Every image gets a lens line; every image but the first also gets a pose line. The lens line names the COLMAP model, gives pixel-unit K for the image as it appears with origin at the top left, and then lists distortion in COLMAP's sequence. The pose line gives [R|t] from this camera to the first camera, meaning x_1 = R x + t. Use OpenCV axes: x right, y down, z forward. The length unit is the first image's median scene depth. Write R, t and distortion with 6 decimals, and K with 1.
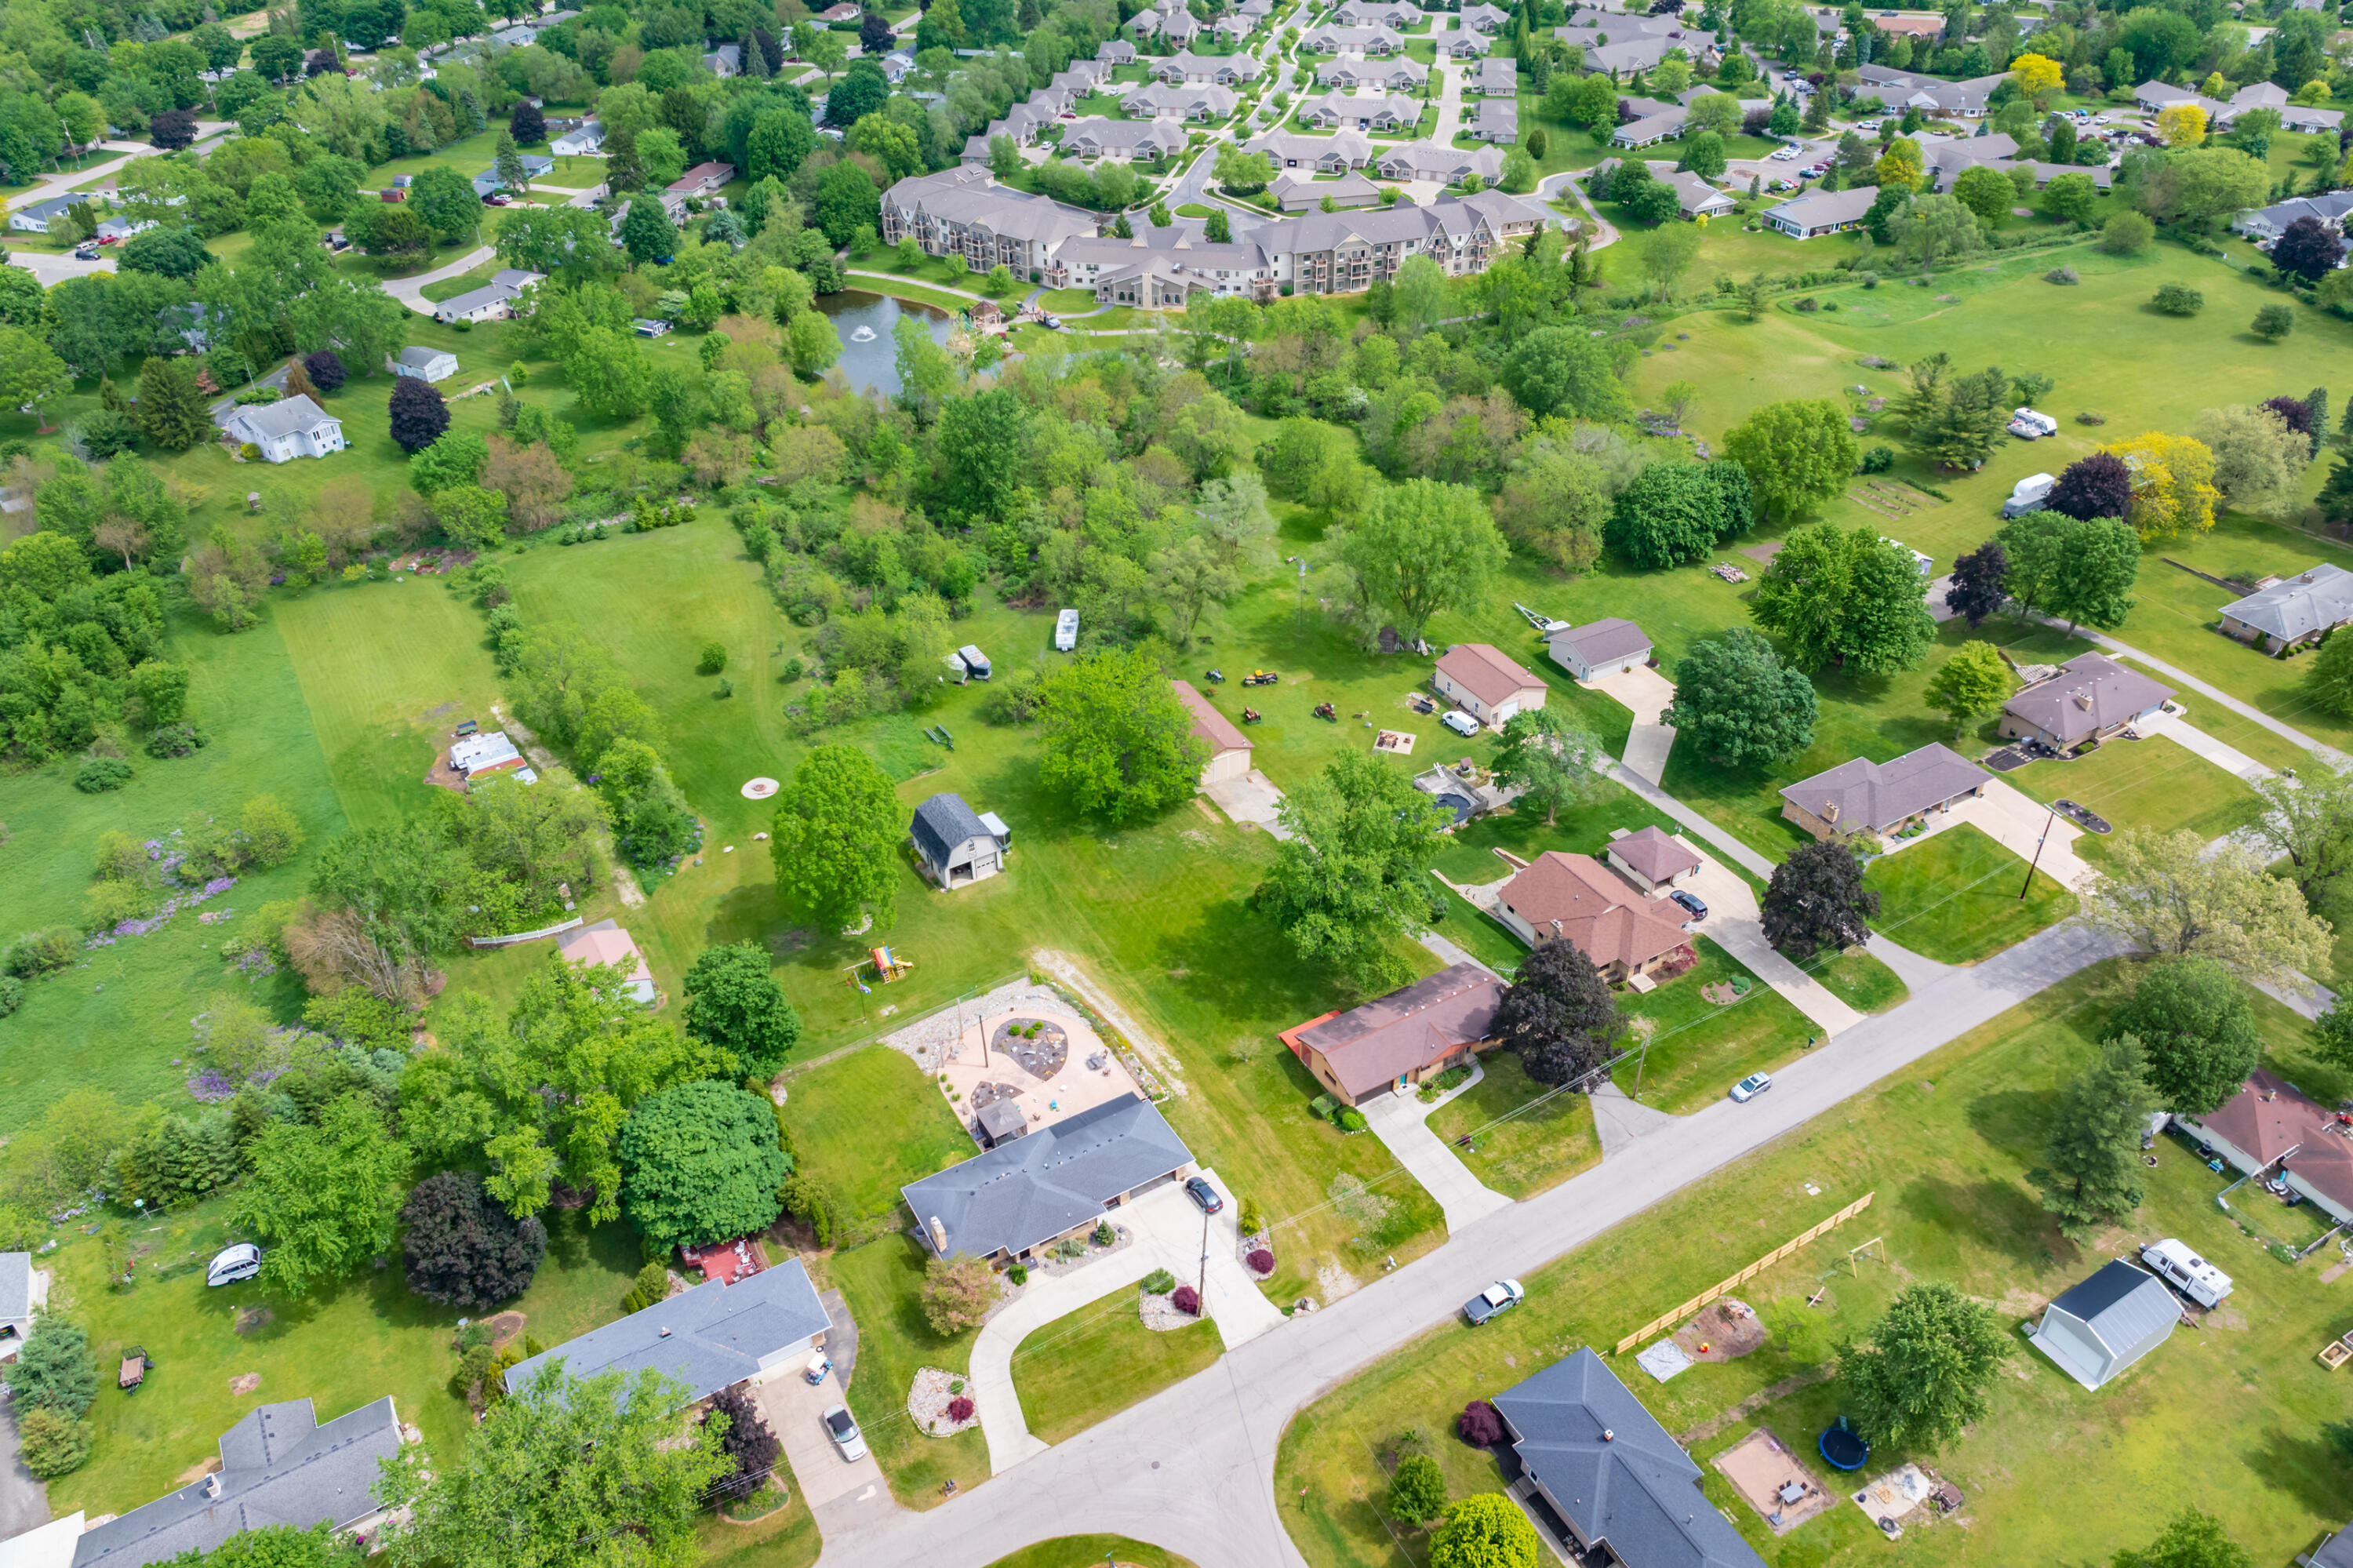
lens RADIAL K [[1708.4, 0, 1253.8], [0, 1708.4, 782.8], [0, 0, 1]] dist [-0.033775, 0.000963]
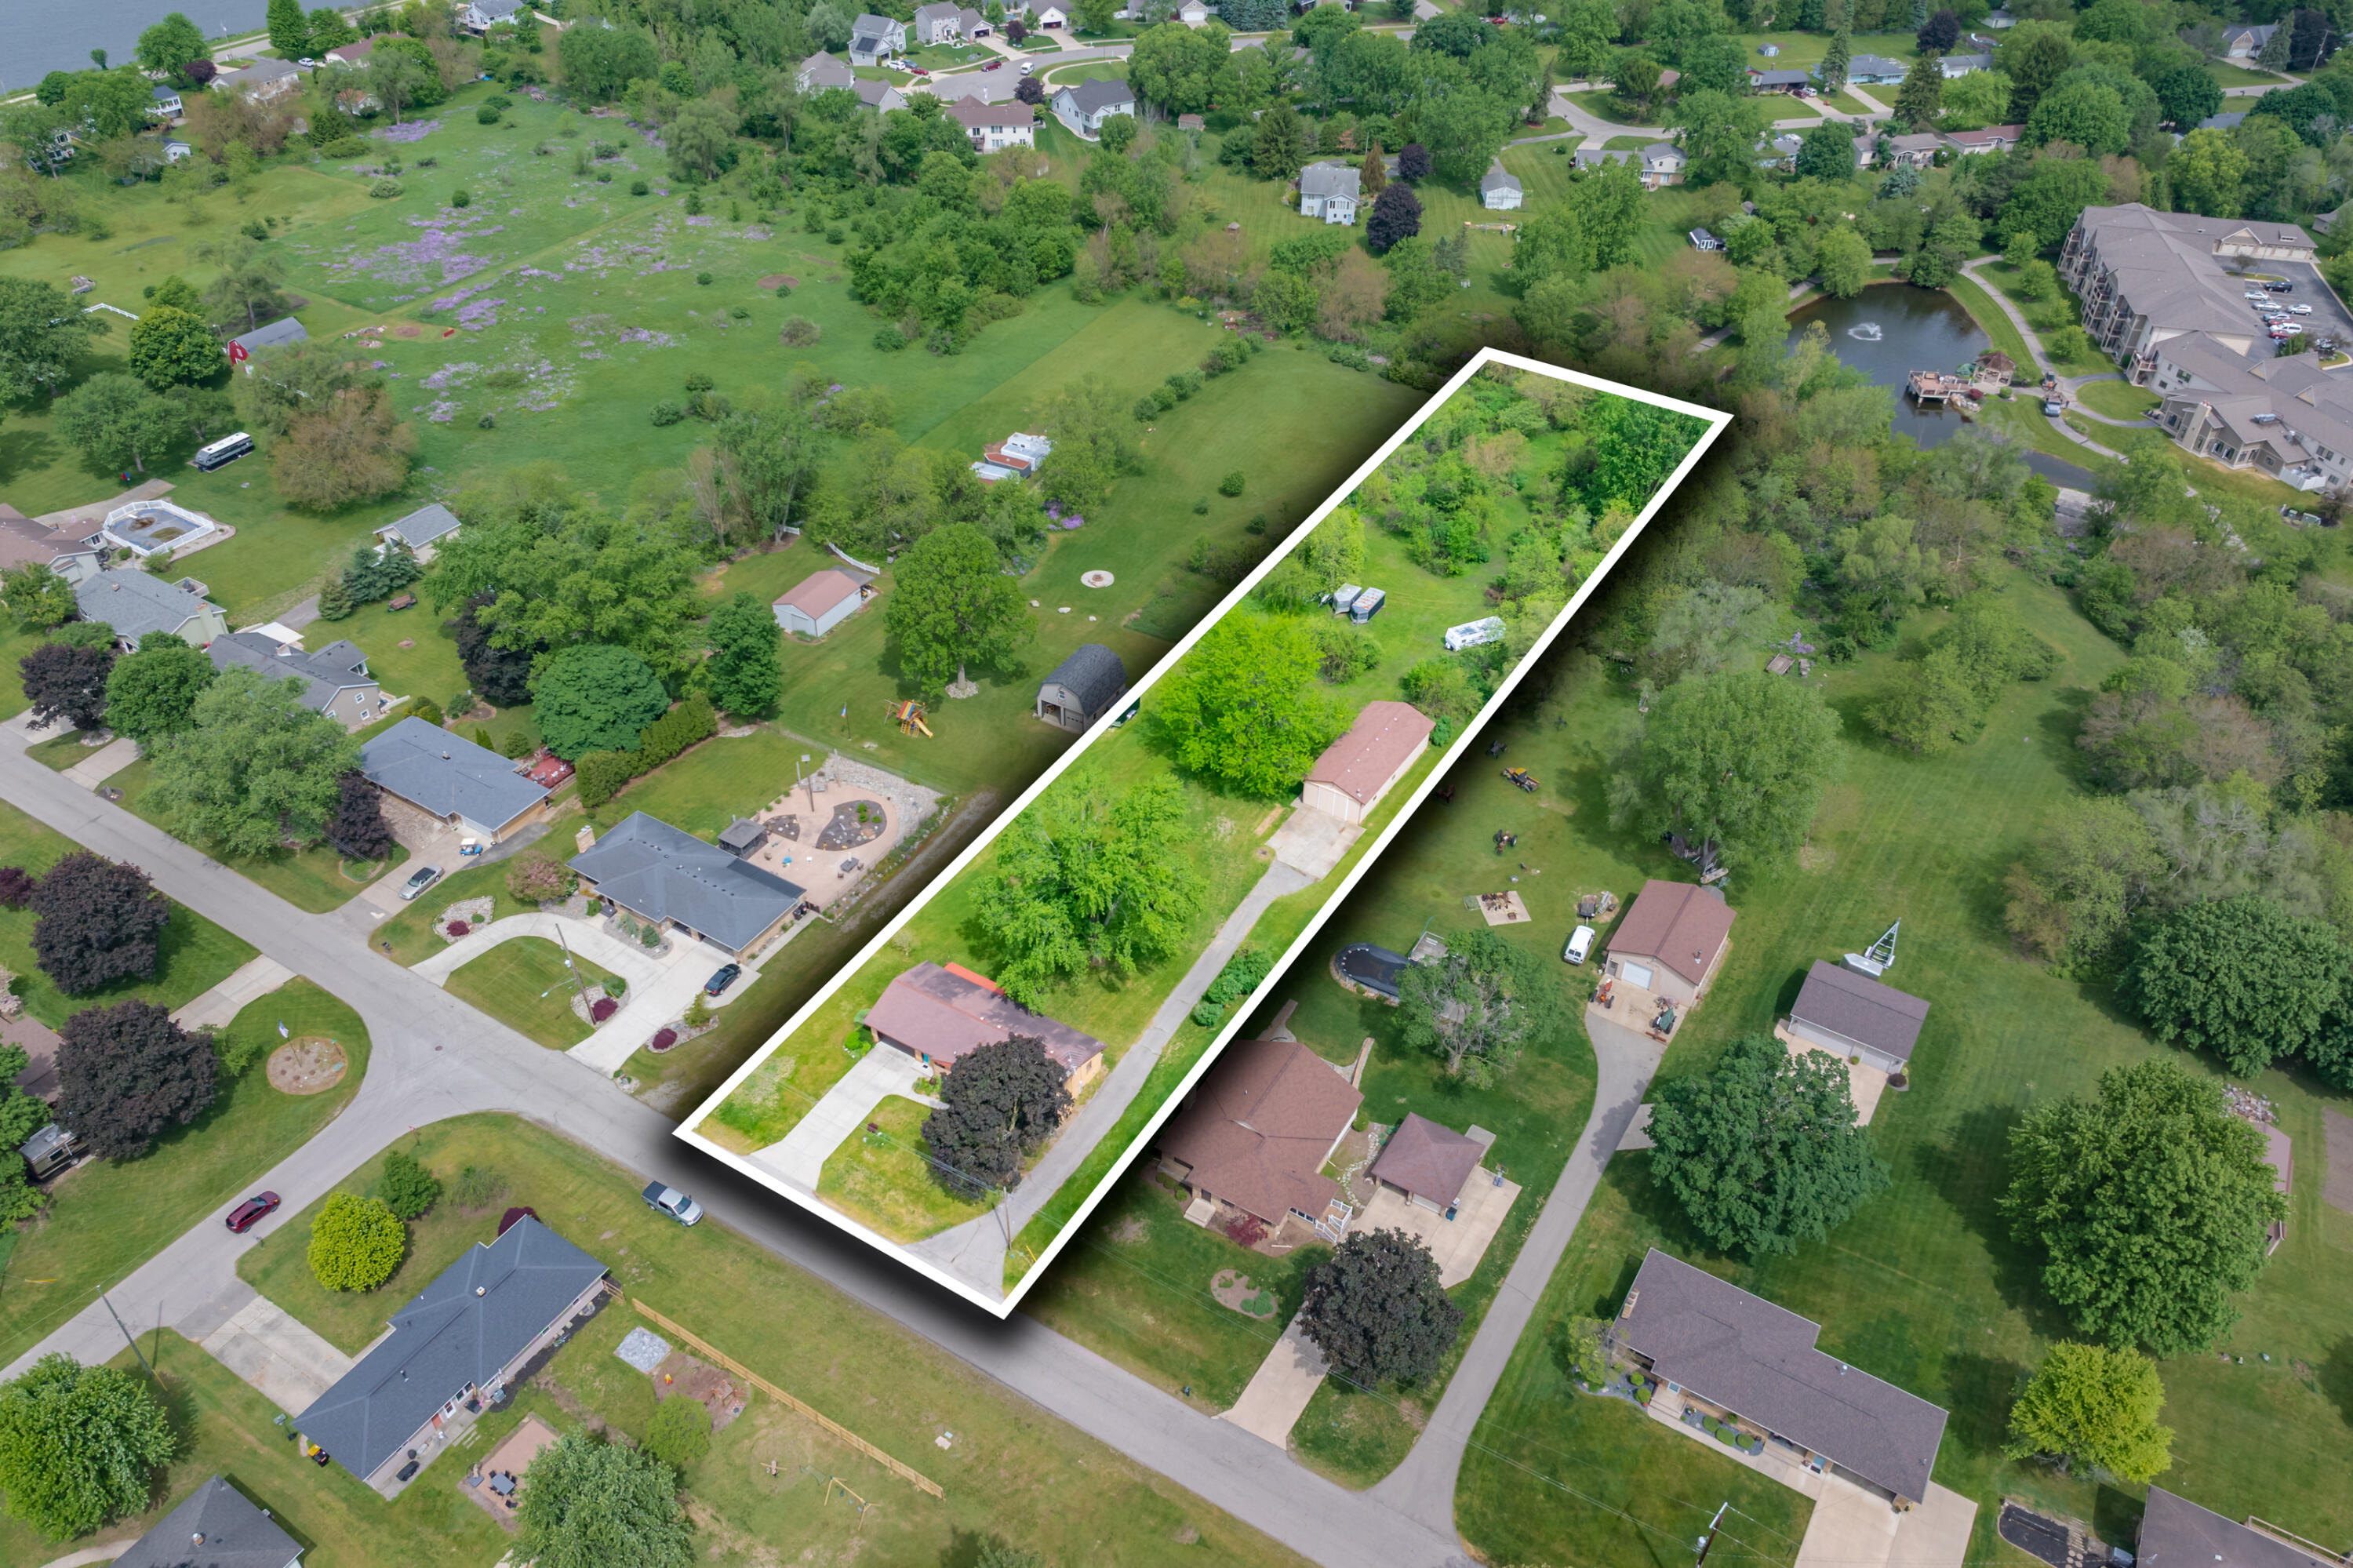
lens RADIAL K [[1733.8, 0, 1176.5], [0, 1733.8, 784.0], [0, 0, 1]] dist [-0.034196, 0.013817]
pose [[0.448414, 0.556100, -0.699770, 0.768927], [-0.517330, 0.799906, 0.304172, -0.333615], [0.728900, 0.225617, 0.646376, 0.428906]]
